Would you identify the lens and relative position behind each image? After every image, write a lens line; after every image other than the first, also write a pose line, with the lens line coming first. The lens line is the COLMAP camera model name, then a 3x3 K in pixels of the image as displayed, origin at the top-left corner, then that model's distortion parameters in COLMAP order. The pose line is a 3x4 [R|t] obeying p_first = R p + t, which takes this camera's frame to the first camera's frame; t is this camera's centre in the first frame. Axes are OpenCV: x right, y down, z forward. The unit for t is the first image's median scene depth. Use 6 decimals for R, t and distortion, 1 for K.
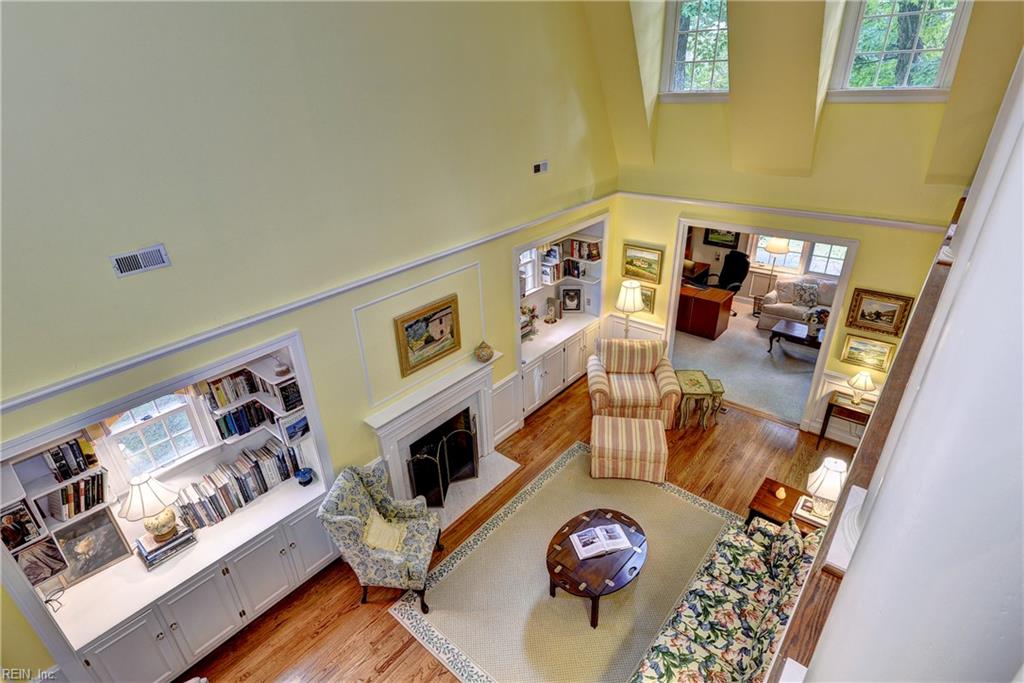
lens RADIAL K [[504.7, 0, 512.3], [0, 504.7, 343.6], [0, 0, 1]] dist [0.004920, 0.000578]
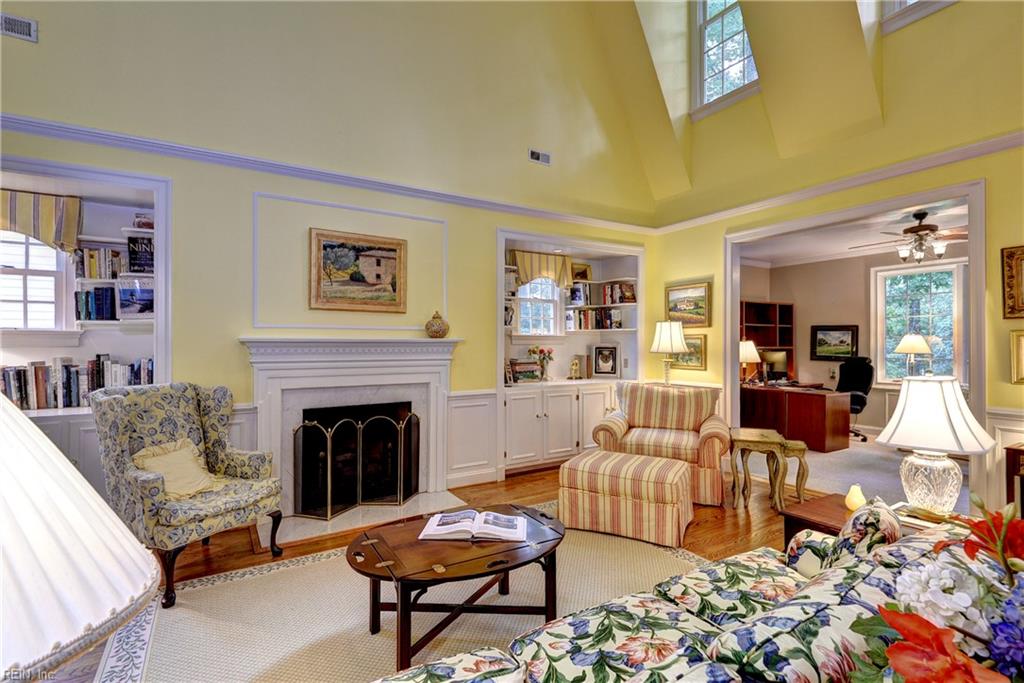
lens RADIAL K [[481.4, 0, 510.2], [0, 481.4, 340.6], [0, 0, 1]] dist [0.007840, -0.005579]
pose [[0.953168, 0.036204, -0.300267, 0.277208], [-0.168449, 0.888114, -0.427643, 0.334110], [0.251189, 0.458195, 0.852620, 0.380801]]
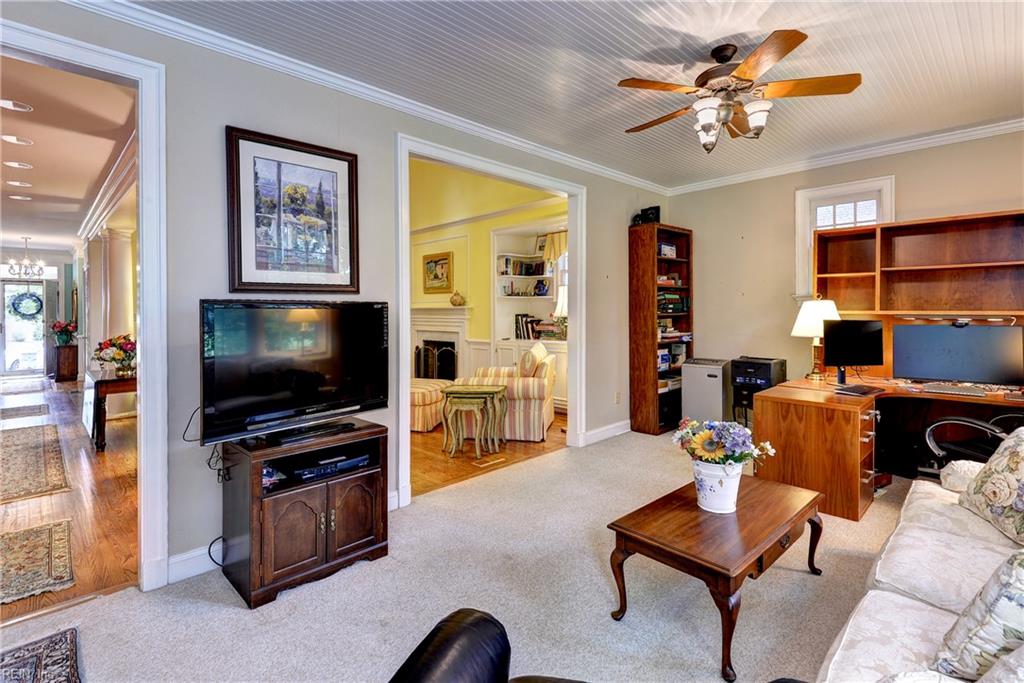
lens RADIAL K [[481.4, 0, 501.1], [0, 481.4, 310.4], [0, 0, 1]] dist [0.007840, -0.005579]
pose [[-0.101658, 0.036040, -0.994166, 1.203679], [-0.442081, 0.893612, 0.077600, -0.107520], [0.891196, 0.447390, -0.074910, 1.187181]]
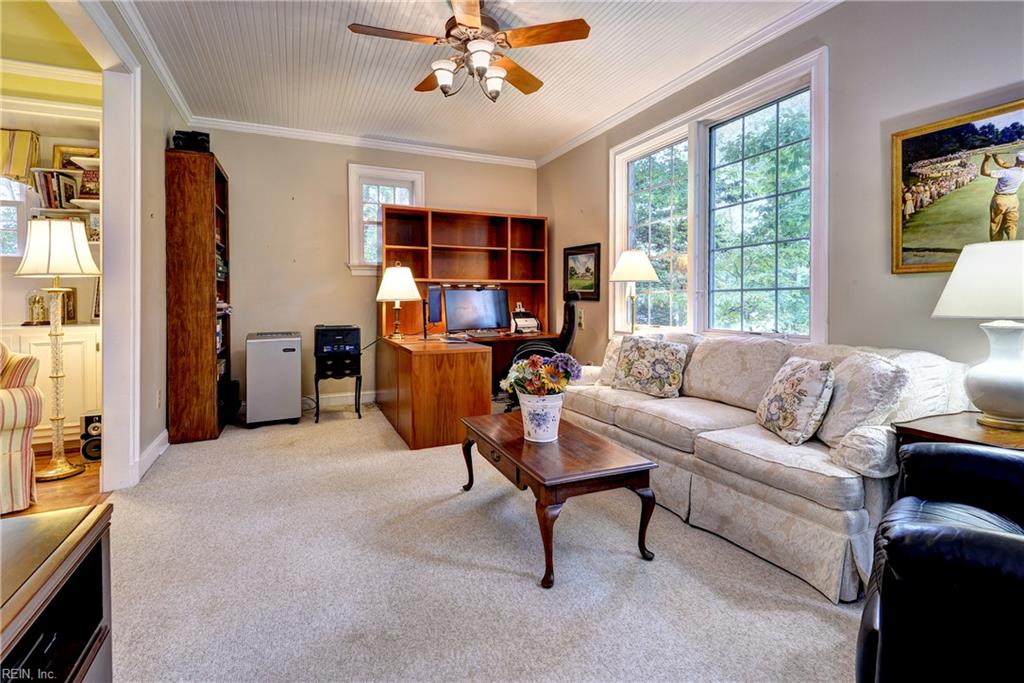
lens RADIAL K [[481.4, 0, 527.7], [0, 481.4, 302.0], [0, 0, 1]] dist [0.007840, -0.005579]
pose [[0.916089, 0.032943, -0.399620, 0.972498], [-0.205486, 0.894375, -0.397327, 0.037076], [0.344321, 0.446103, 0.826097, 1.005666]]
